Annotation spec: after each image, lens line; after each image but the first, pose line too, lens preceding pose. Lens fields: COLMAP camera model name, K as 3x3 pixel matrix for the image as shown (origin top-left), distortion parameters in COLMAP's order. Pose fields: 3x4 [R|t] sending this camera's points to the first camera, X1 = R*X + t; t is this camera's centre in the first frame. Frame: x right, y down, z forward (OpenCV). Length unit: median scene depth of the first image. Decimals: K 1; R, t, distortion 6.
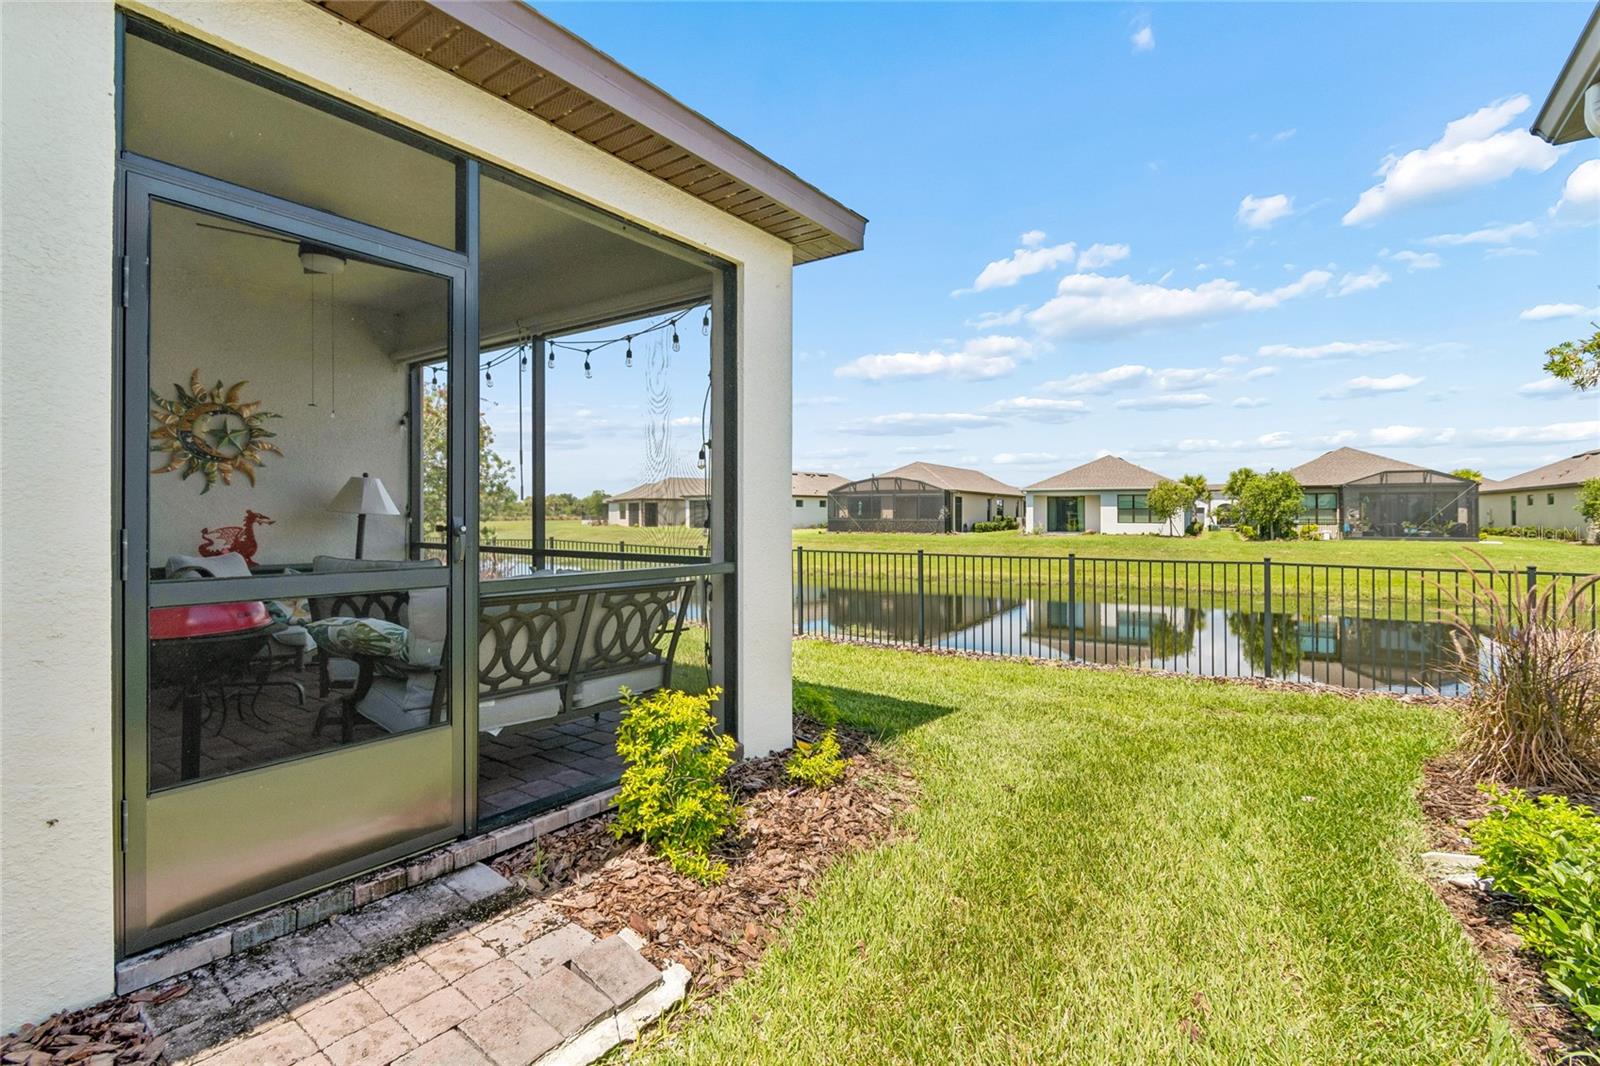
lens RADIAL K [[727.8, 0, 800.5], [0, 727.8, 513.2], [0, 0, 1]] dist [0.003131, 0.000220]
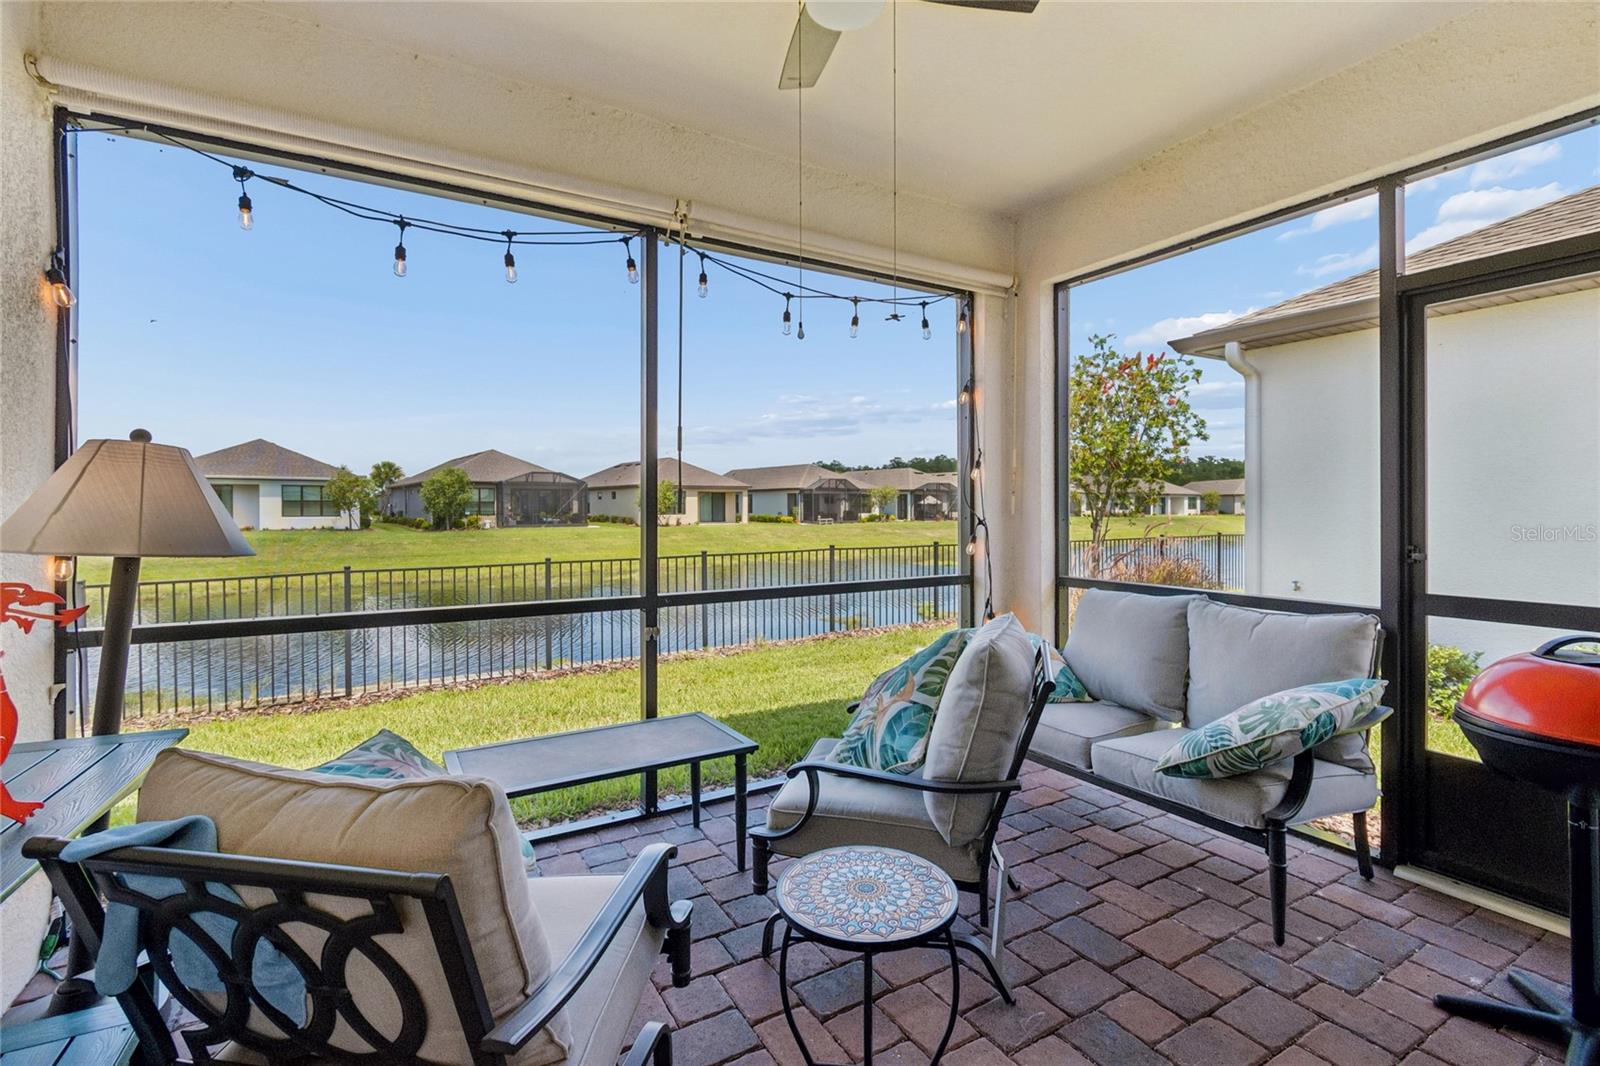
lens RADIAL K [[708.3, 0, 797.4], [0, 708.3, 509.1], [0, 0, 1]] dist [0.001649, 0.000160]
pose [[0.404891, -0.005699, 0.914347, -0.112928], [-0.000578, 0.999979, 0.006488, -0.002014], [-0.914365, -0.003156, 0.404880, 0.086329]]
